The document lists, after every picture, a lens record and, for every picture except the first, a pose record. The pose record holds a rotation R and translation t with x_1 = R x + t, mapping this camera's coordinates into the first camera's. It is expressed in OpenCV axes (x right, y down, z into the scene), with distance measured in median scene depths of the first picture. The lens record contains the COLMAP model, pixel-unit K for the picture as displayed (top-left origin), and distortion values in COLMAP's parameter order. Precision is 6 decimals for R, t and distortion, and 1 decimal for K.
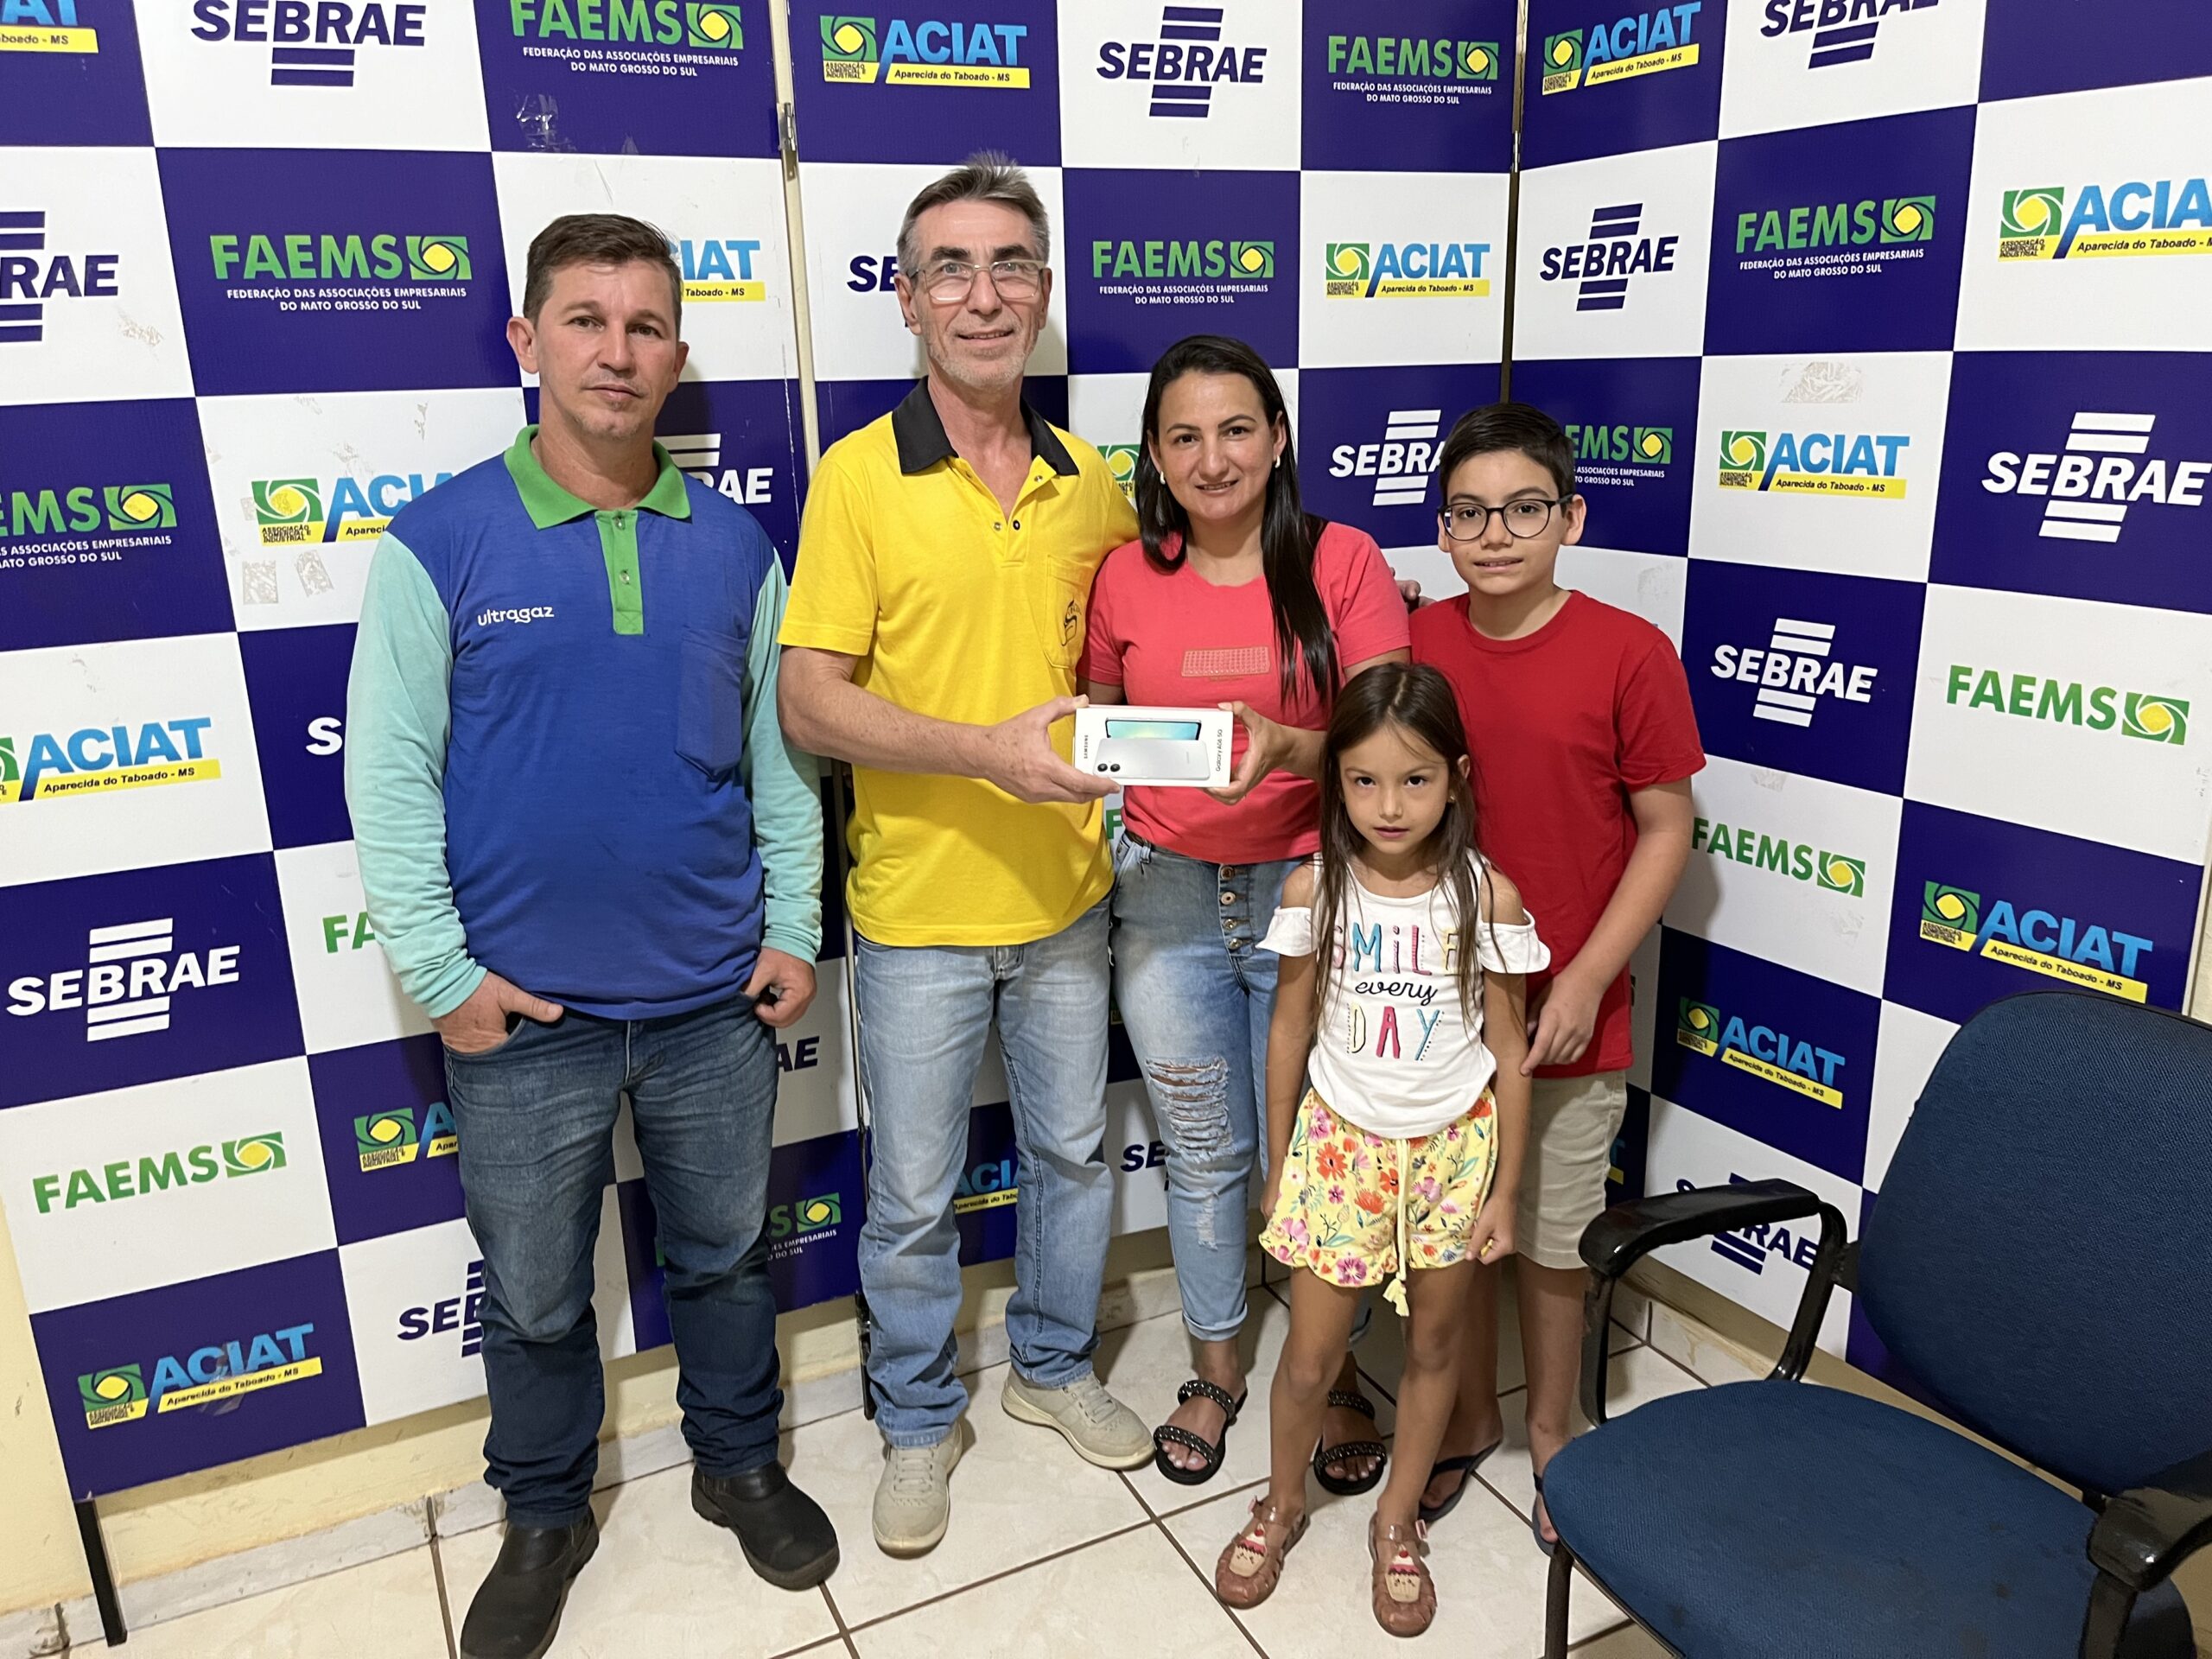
lens RADIAL K [[1708.5, 0, 1107.7], [0, 1708.5, 819.8], [0, 0, 1]] dist [0.073722, -0.118150]
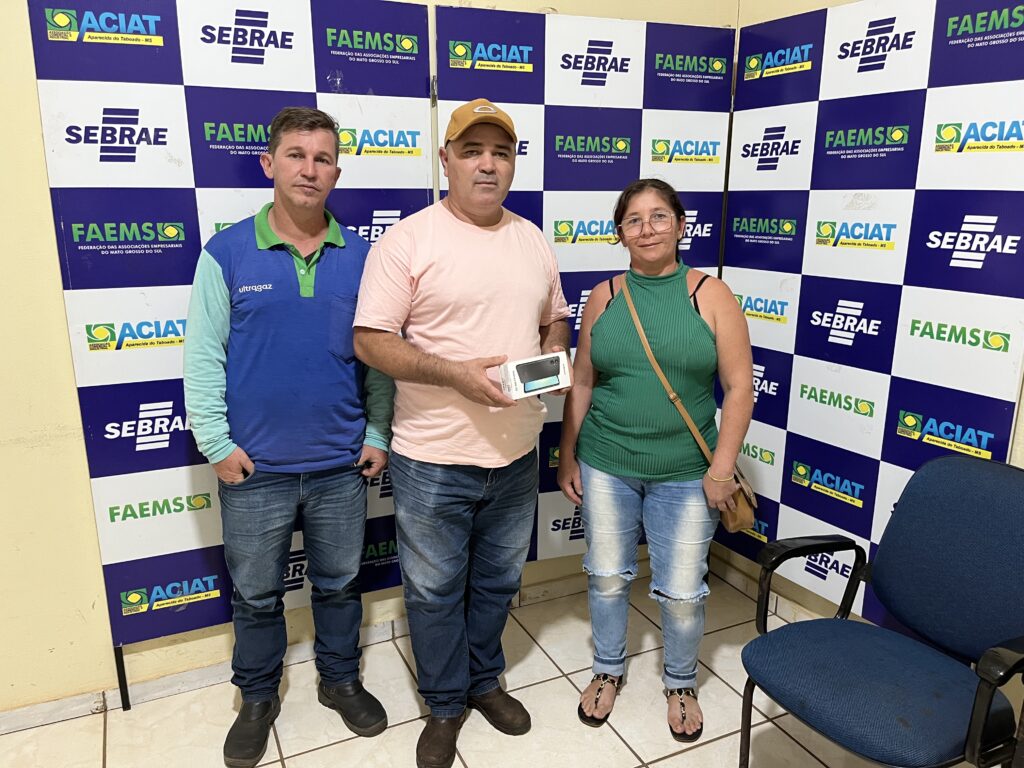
lens RADIAL K [[790.9, 0, 509.0], [0, 790.9, 384.0], [0, 0, 1]] dist [0.073722, -0.118150]
pose [[0.999423, 0.031355, -0.013034, -0.053120], [-0.031701, 0.999127, -0.027215, 0.046654], [0.012169, 0.027613, 0.999545, -0.112622]]
